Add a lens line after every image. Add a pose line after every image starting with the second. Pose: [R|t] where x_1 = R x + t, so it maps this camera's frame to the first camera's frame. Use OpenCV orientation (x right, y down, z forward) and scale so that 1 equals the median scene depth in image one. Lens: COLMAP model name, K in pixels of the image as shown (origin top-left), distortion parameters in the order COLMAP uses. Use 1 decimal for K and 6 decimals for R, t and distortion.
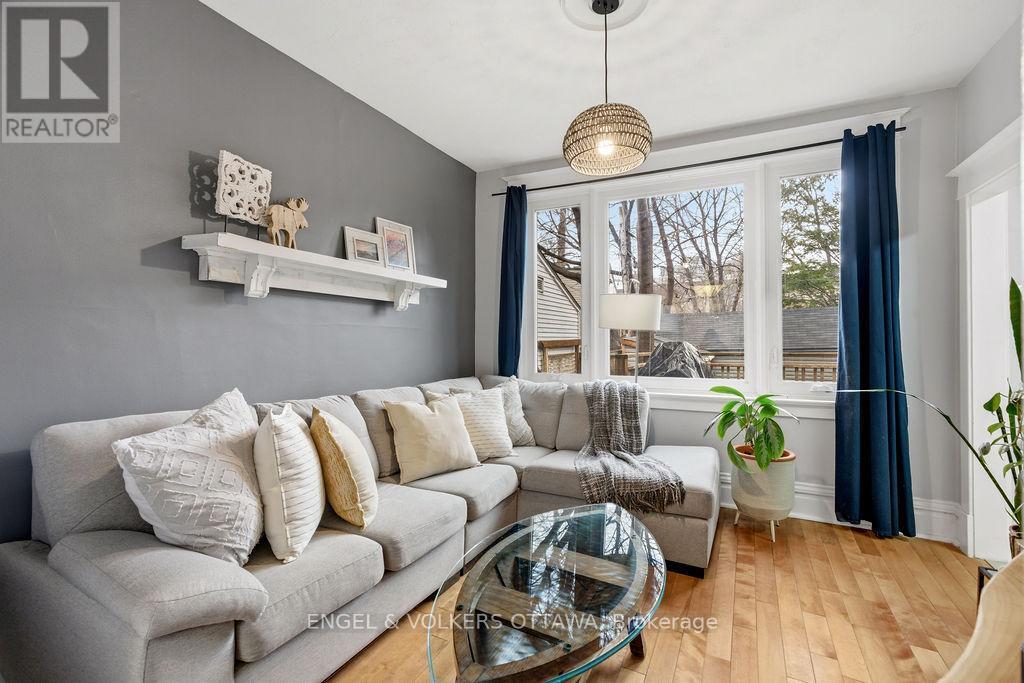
lens RADIAL K [[465.4, 0, 511.3], [0, 465.4, 337.2], [0, 0, 1]] dist [-0.007510, 0.006858]
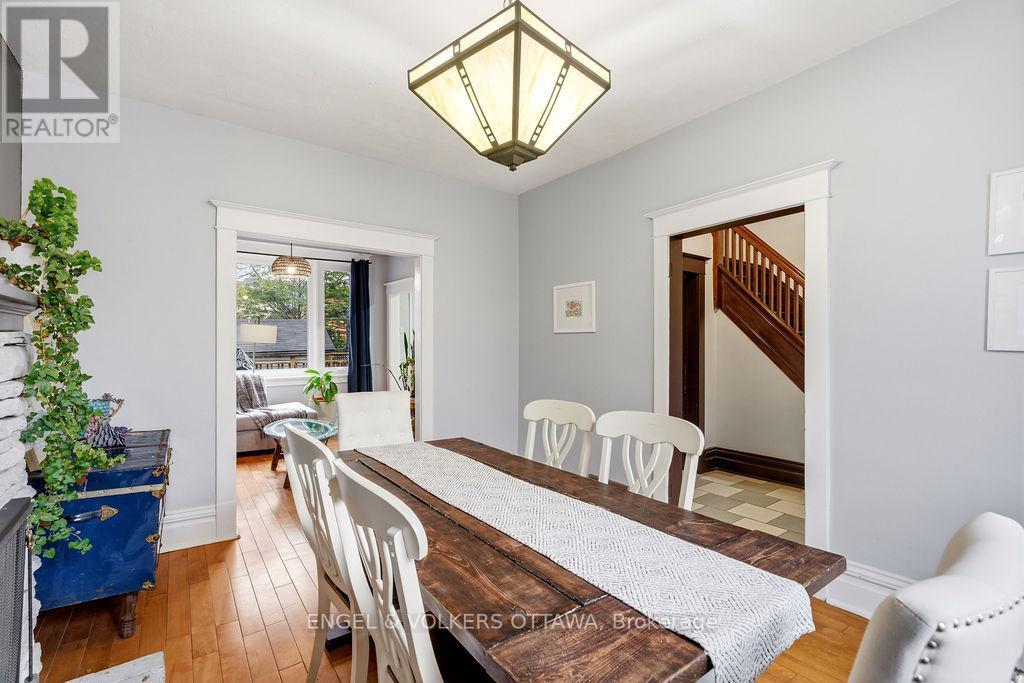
lens RADIAL K [[465.4, 0, 511.3], [0, 465.4, 337.2], [0, 0, 1]] dist [-0.007510, 0.006858]
pose [[0.454371, 0.006103, 0.890792, -1.038518], [-0.004191, 0.999980, -0.004714, -0.040330], [-0.890803, -0.001592, 0.454387, -0.809199]]
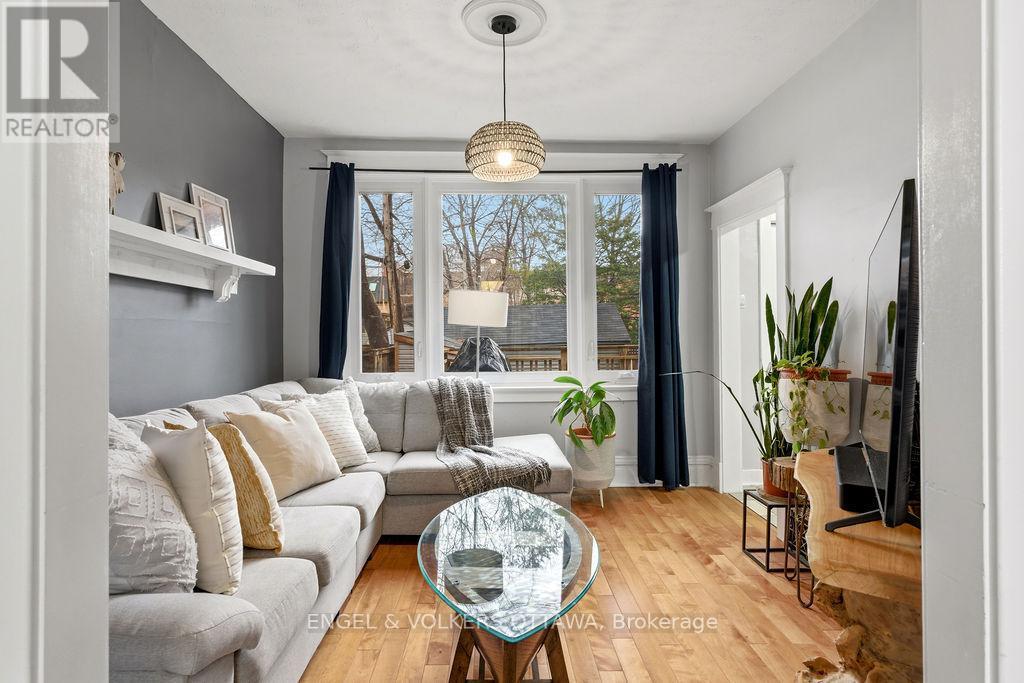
lens RADIAL K [[542.2, 0, 512.8], [0, 542.2, 335.3], [0, 0, 1]] dist [0.000267, 0.000473]
pose [[0.873664, -0.005512, 0.486498, -0.288218], [0.002684, 0.999975, 0.006511, -0.003788], [-0.486522, -0.004383, 0.873658, -0.082419]]
